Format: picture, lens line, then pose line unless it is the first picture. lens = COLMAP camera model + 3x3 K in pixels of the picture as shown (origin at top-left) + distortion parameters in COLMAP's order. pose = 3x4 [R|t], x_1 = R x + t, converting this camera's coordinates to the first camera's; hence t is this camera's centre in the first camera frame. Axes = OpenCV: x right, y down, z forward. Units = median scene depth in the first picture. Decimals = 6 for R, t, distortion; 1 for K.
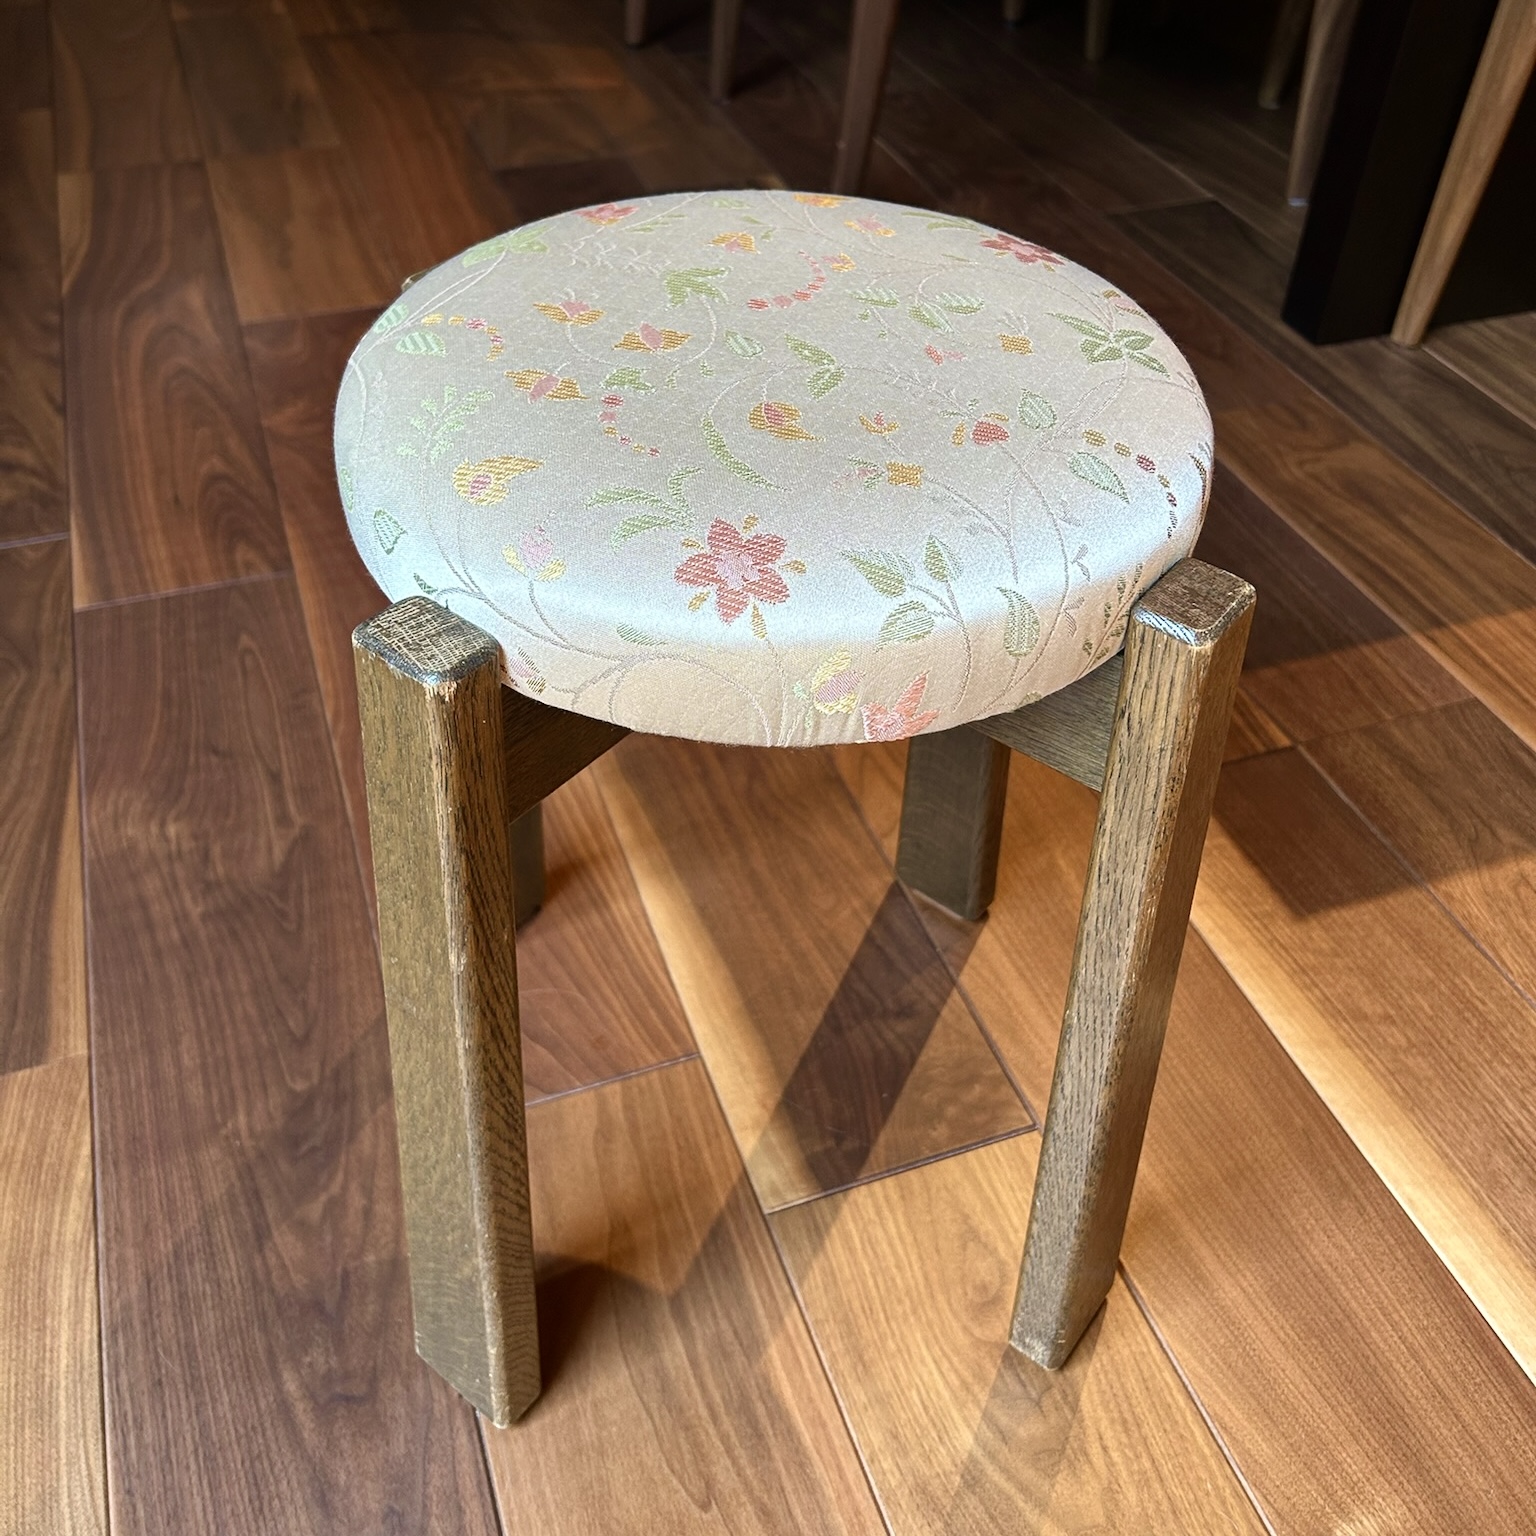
lens RADIAL K [[1427.3, 0, 764.9], [0, 1427.3, 771.5], [0, 0, 1]] dist [0.040470, 0.000000]
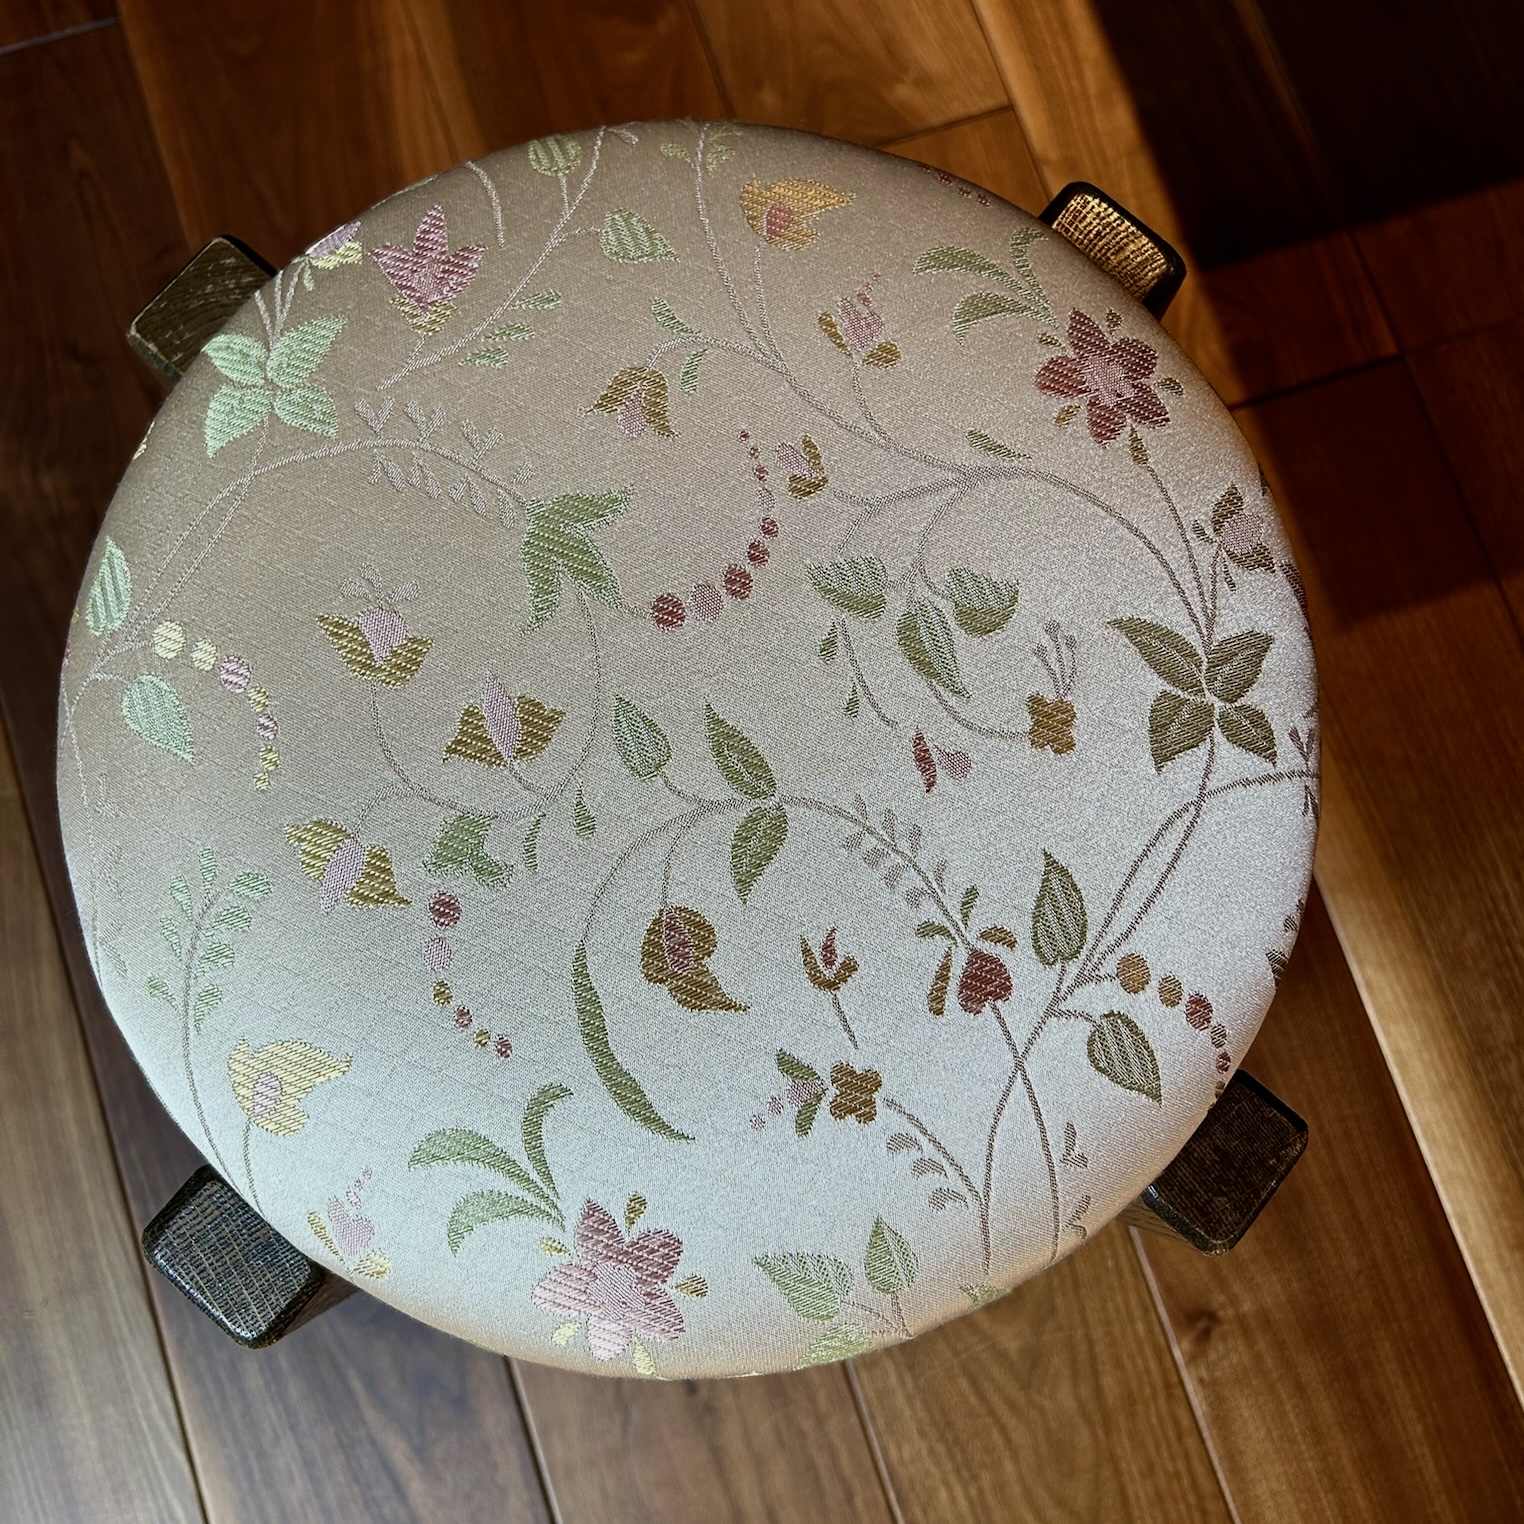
lens RADIAL K [[1416.2, 0, 762.6], [0, 1416.2, 761.8], [0, 0, 1]] dist [0.040470, 0.000000]
pose [[0.999565, 0.028705, -0.006809, 0.019790], [-0.019375, 0.812786, 0.582240, -0.291975], [0.022248, -0.581855, 0.812988, 0.198127]]
